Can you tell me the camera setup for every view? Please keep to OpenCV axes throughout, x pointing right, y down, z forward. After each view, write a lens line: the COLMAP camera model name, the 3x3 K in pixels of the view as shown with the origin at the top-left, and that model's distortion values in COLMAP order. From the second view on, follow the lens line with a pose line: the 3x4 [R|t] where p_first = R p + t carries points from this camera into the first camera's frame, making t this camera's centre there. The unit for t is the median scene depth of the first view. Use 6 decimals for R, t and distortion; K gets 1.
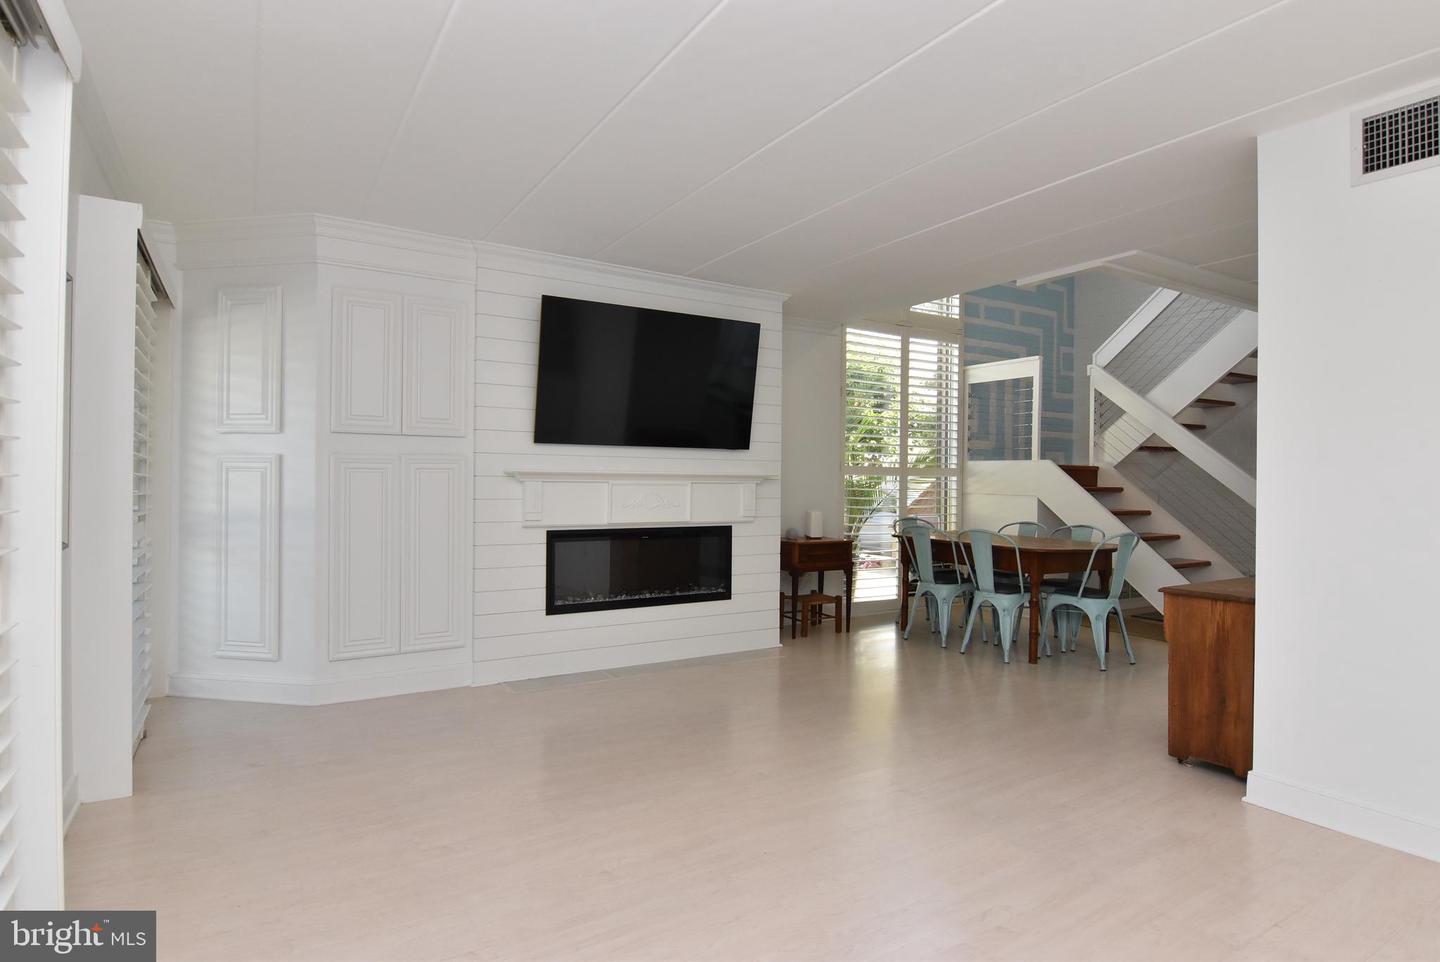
lens RADIAL K [[768.5, 0, 717.9], [0, 768.5, 481.2], [0, 0, 1]] dist [0.001034, -0.017961]
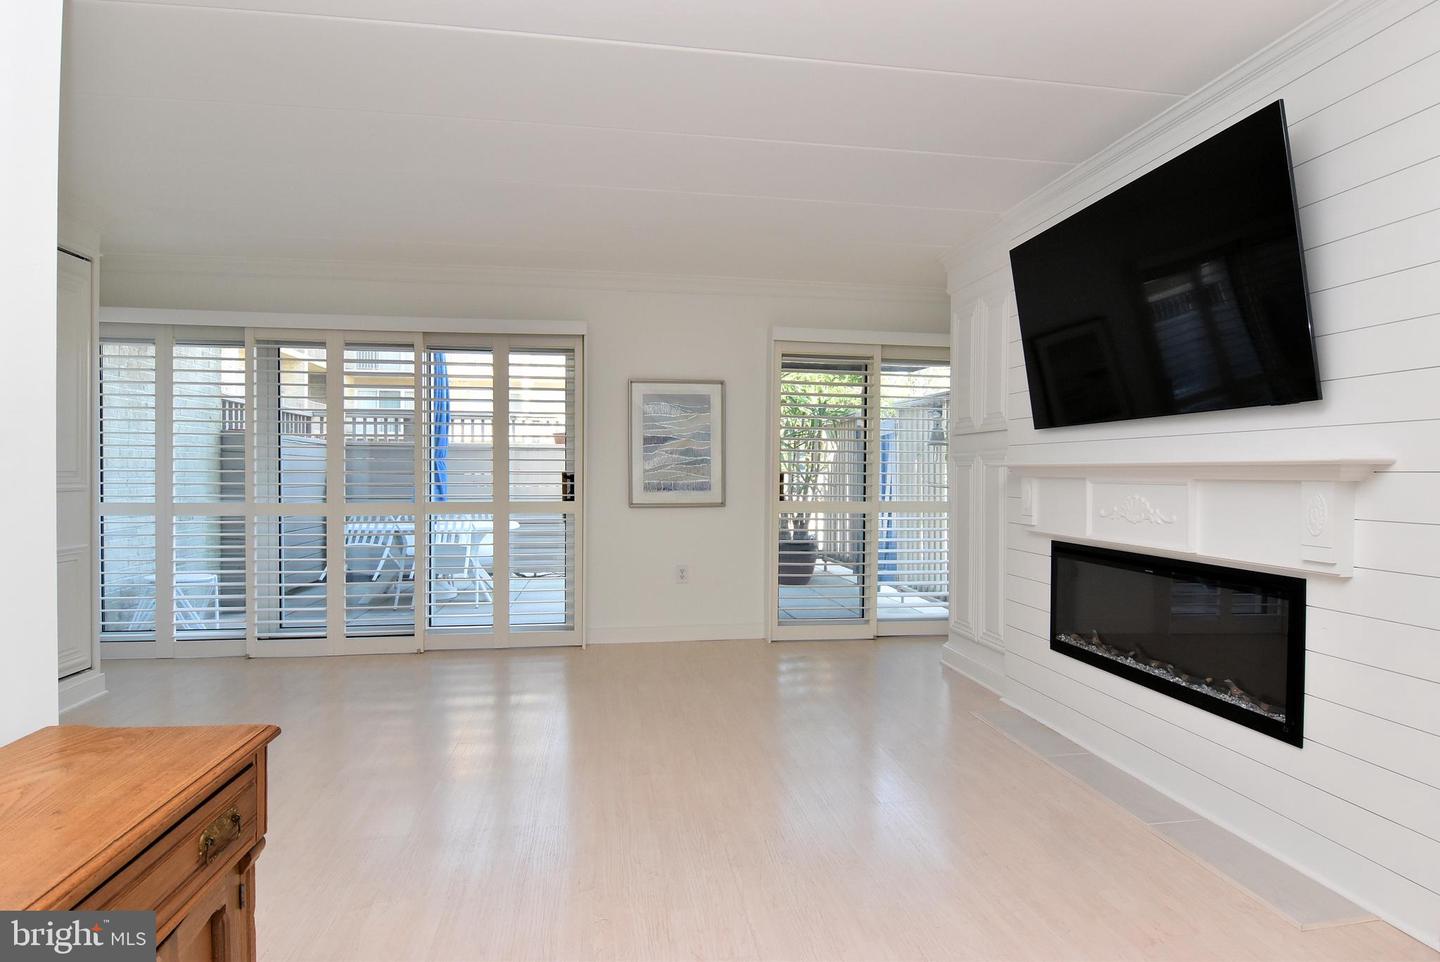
lens RADIAL K [[757.9, 0, 720.0], [0, 757.9, 481.0], [0, 0, 1]] dist [-0.001678, -0.016090]
pose [[-0.383954, 0.001626, -0.923351, 0.614924], [-0.007073, 0.999964, 0.004702, 0.002596], [0.923325, 0.008336, -0.383929, 0.983049]]
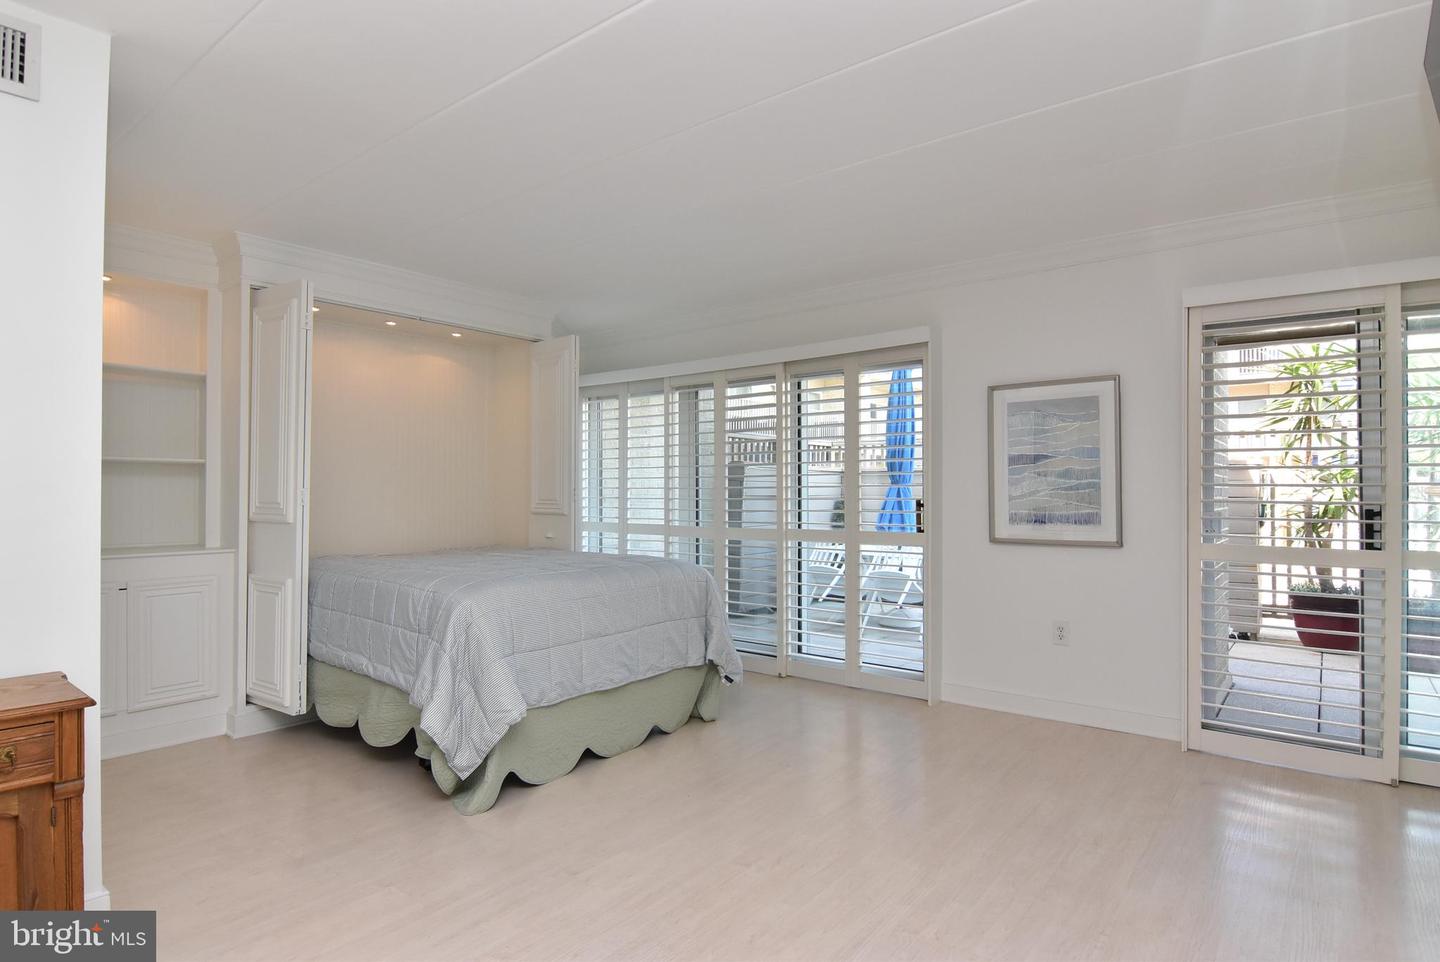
lens RADIAL K [[782.3, 0, 714.1], [0, 782.3, 484.2], [0, 0, 1]] dist [0.017821, -0.022748]
pose [[-0.941133, -0.015225, -0.337694, 0.259922], [-0.010420, 0.999817, -0.016039, -0.004471], [0.337877, -0.011576, -0.941119, 1.216872]]
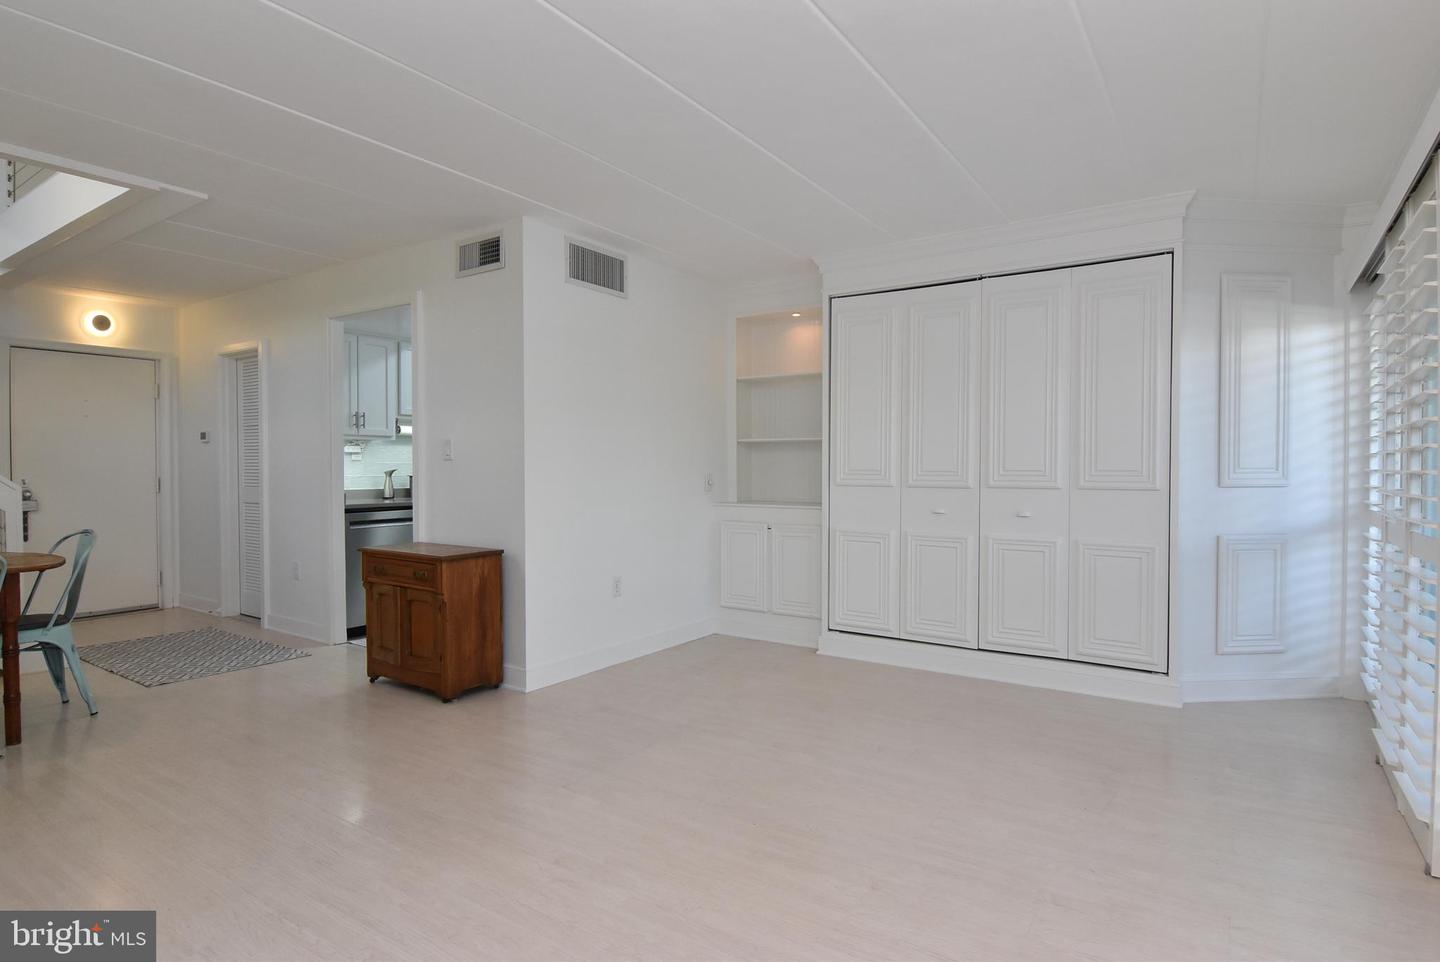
lens RADIAL K [[757.9, 0, 720.0], [0, 757.9, 481.0], [0, 0, 1]] dist [-0.001678, -0.016090]
pose [[-0.404360, -0.019146, 0.914399, -0.454249], [-0.007089, 0.999816, 0.017800, 0.001447], [-0.914572, 0.000715, -0.404422, 0.789181]]
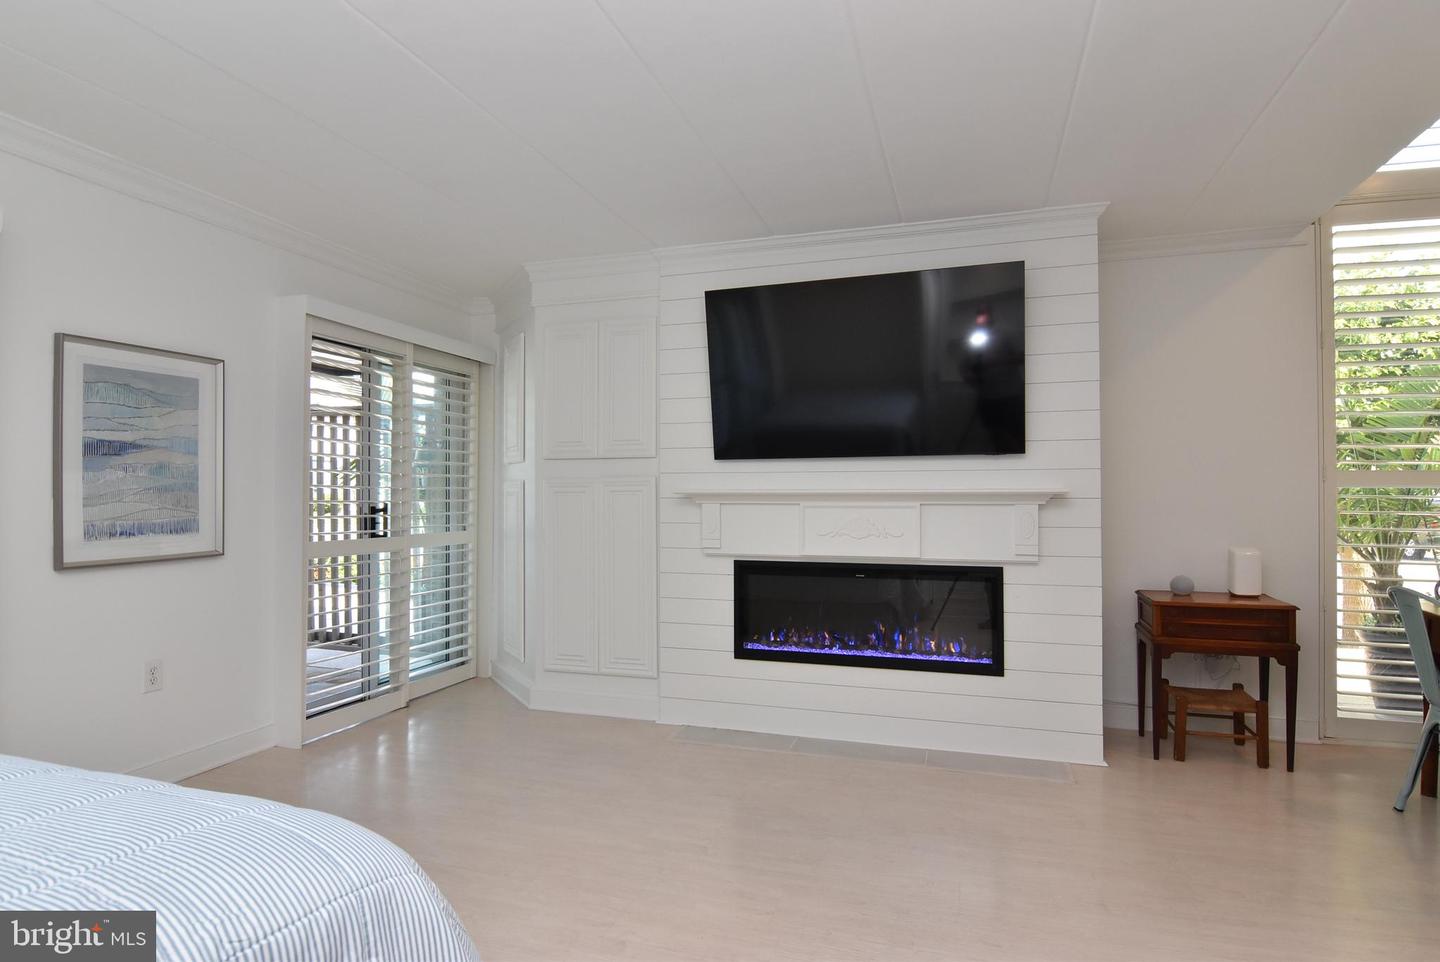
lens RADIAL K [[768.5, 0, 717.9], [0, 768.5, 481.2], [0, 0, 1]] dist [0.001034, -0.017961]
pose [[0.643958, -0.022338, -0.764735, 0.429598], [0.008575, 0.999722, -0.021981, -0.006053], [0.765013, 0.007597, 0.643970, 0.426977]]
